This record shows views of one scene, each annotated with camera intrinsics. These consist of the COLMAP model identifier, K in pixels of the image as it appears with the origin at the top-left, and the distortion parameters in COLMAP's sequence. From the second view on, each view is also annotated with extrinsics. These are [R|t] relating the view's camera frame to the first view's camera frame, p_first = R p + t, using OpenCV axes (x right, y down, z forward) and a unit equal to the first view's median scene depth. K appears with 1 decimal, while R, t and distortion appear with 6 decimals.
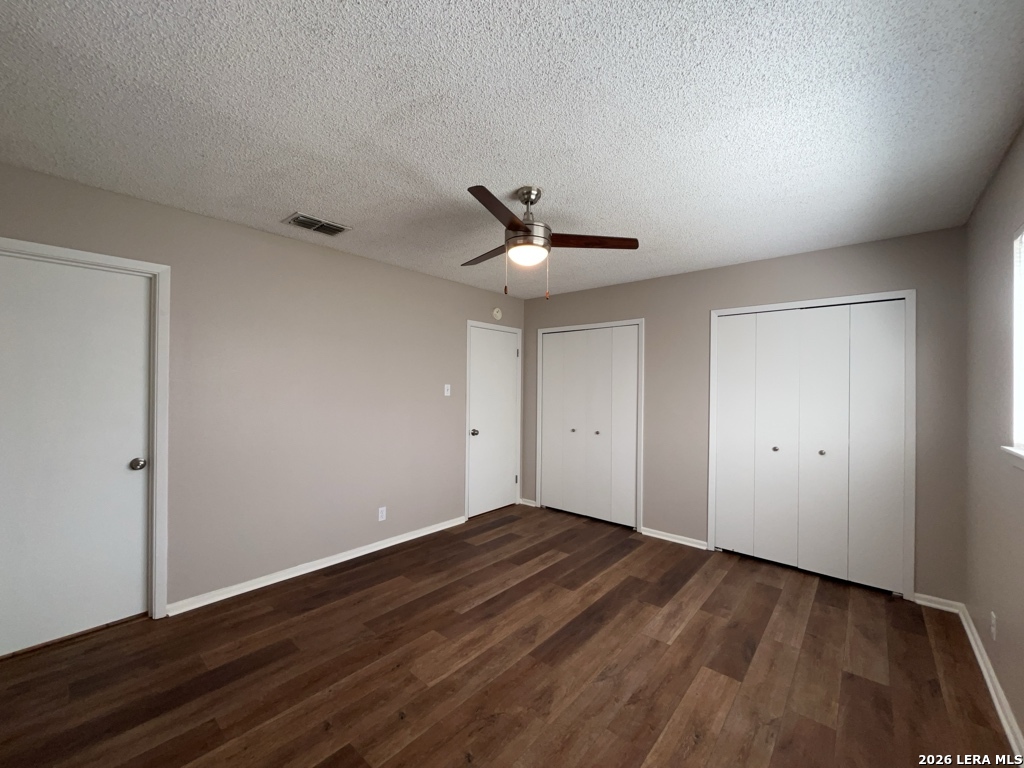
lens RADIAL K [[413.4, 0, 511.4], [0, 413.4, 386.5], [0, 0, 1]] dist [-0.001318, -0.000602]
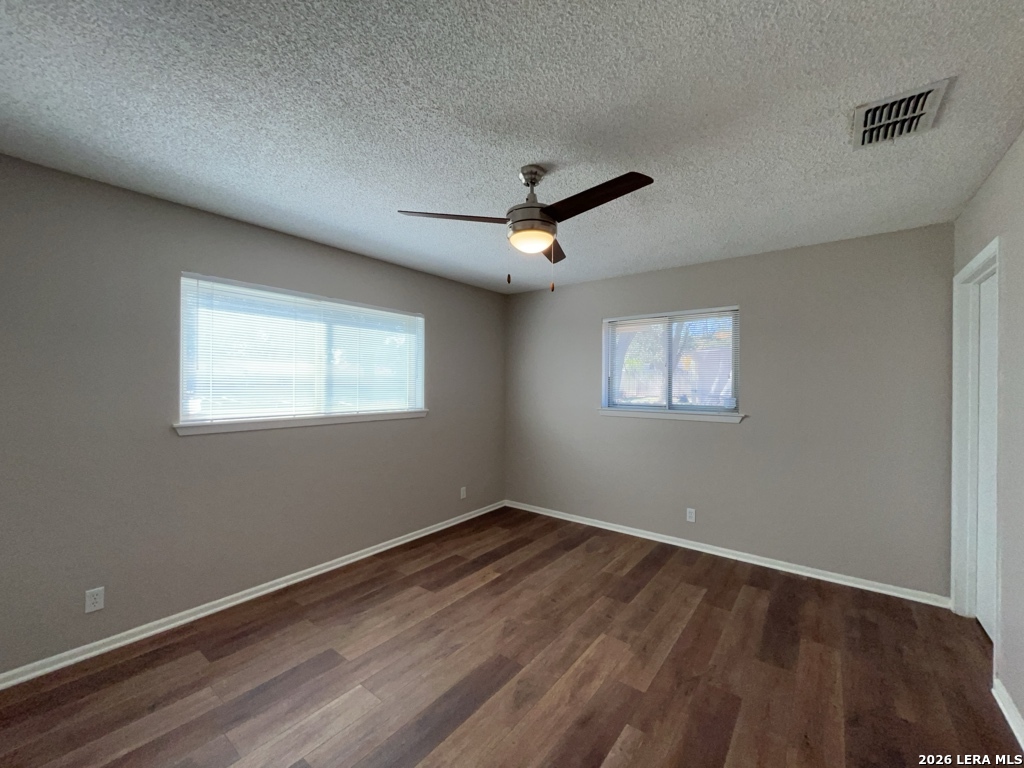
lens RADIAL K [[413.4, 0, 512.4], [0, 413.4, 386.0], [0, 0, 1]] dist [-0.001318, -0.000602]
pose [[-0.998178, -0.015368, -0.058347, 0.137124], [-0.015110, 0.999874, -0.004855, 0.006626], [0.058414, -0.003964, -0.998285, 2.014527]]
